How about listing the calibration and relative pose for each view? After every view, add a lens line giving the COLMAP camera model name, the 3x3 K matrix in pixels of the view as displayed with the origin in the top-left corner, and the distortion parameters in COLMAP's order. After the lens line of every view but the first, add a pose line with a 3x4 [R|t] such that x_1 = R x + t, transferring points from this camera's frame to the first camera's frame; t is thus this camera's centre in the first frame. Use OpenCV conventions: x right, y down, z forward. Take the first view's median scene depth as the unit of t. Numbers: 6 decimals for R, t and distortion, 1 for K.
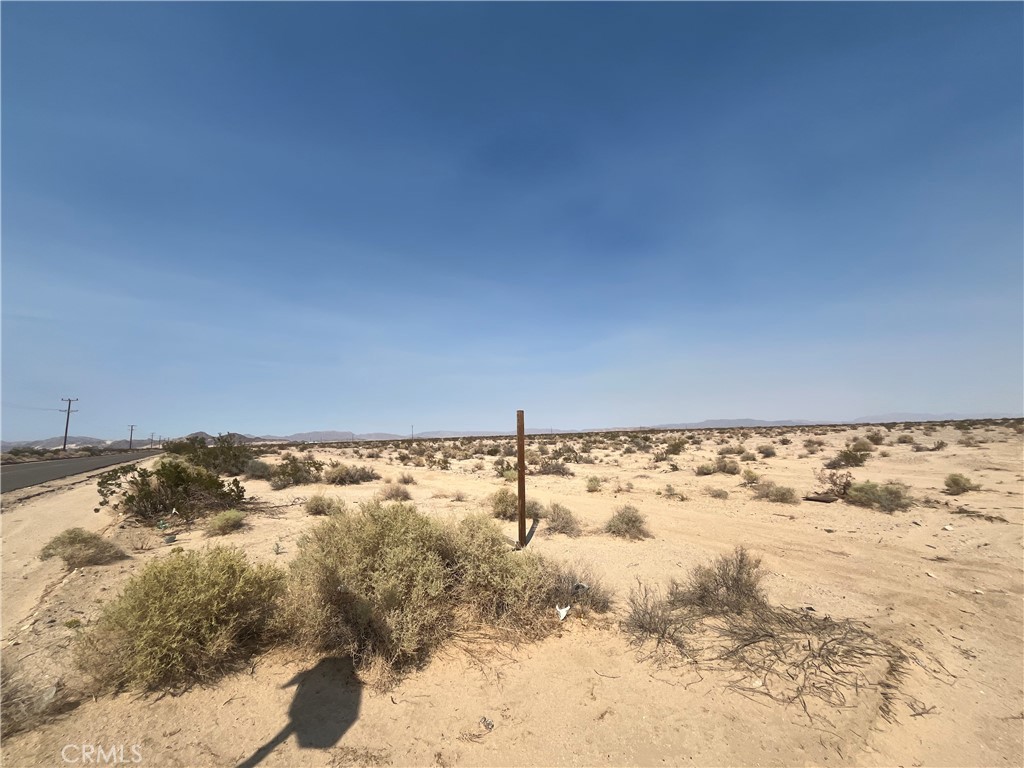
lens RADIAL K [[406.0, 0, 512.0], [0, 406.0, 384.0], [0, 0, 1]] dist [-0.009311, 0.000346]
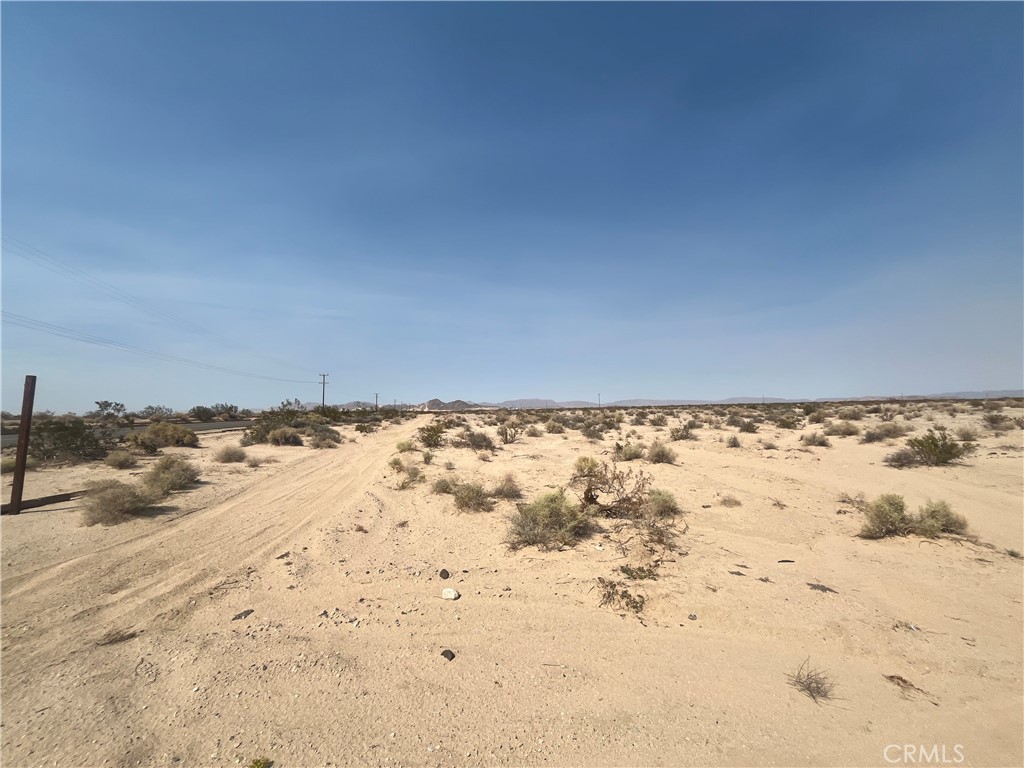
lens RADIAL K [[406.0, 0, 512.0], [0, 406.0, 384.0], [0, 0, 1]] dist [-0.009311, 0.000346]
pose [[0.890197, -0.010416, -0.455456, 0.560807], [0.045886, 0.996705, 0.066890, 0.035811], [0.453259, -0.080445, 0.887742, 0.394798]]
